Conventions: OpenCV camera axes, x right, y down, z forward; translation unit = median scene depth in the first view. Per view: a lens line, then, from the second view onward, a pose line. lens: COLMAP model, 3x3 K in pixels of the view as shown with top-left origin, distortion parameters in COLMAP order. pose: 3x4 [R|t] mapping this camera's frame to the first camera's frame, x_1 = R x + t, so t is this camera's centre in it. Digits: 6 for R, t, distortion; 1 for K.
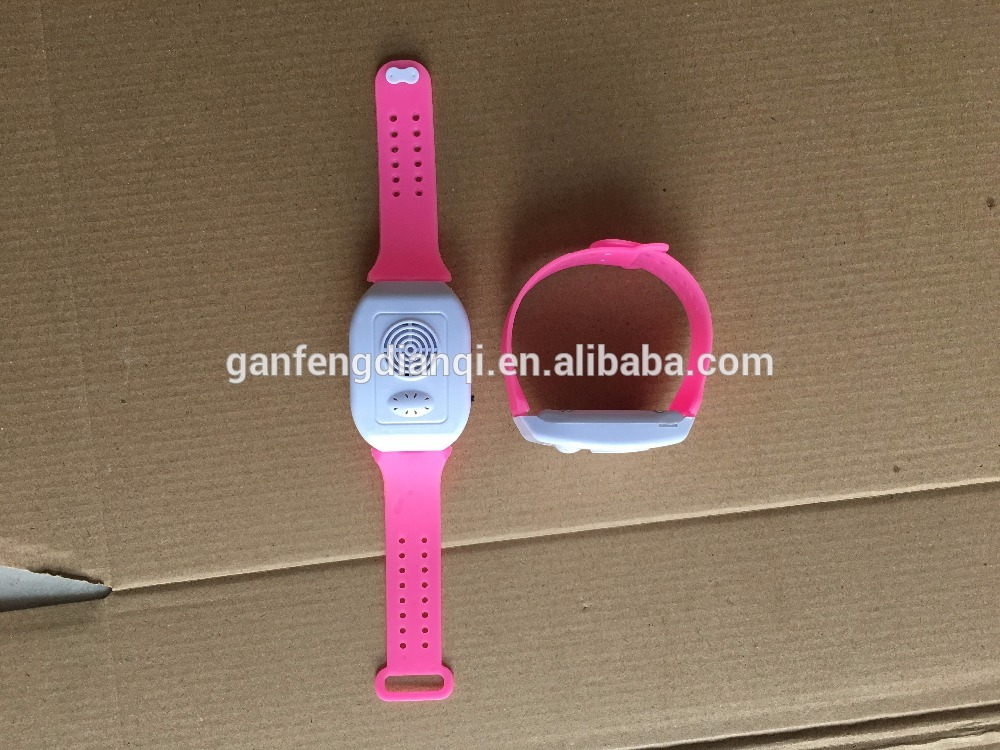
lens RADIAL K [[846.9, 0, 501.4], [0, 846.9, 372.4], [0, 0, 1]] dist [-0.018666, -0.007243]
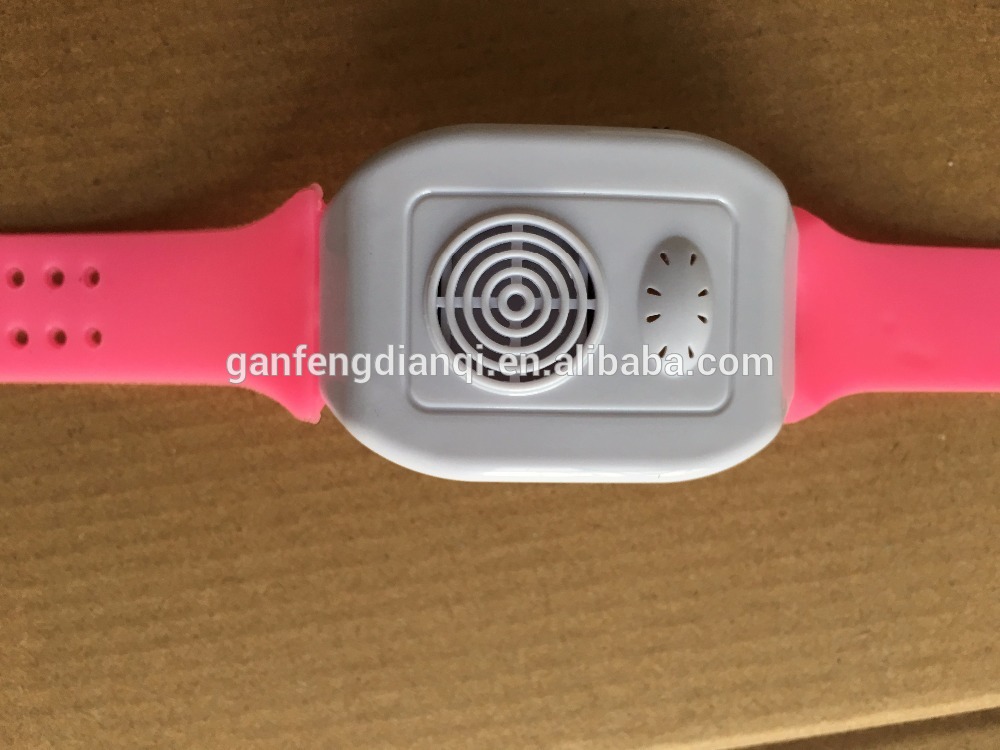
lens RADIAL K [[846.9, 0, 502.3], [0, 846.9, 374.7], [0, 0, 1]] dist [-0.018666, -0.007243]
pose [[0.974573, 0.006312, -0.223980, -0.088232], [0.016486, 0.994874, 0.099769, -0.013961], [0.223462, -0.100925, 0.969474, 0.646973]]
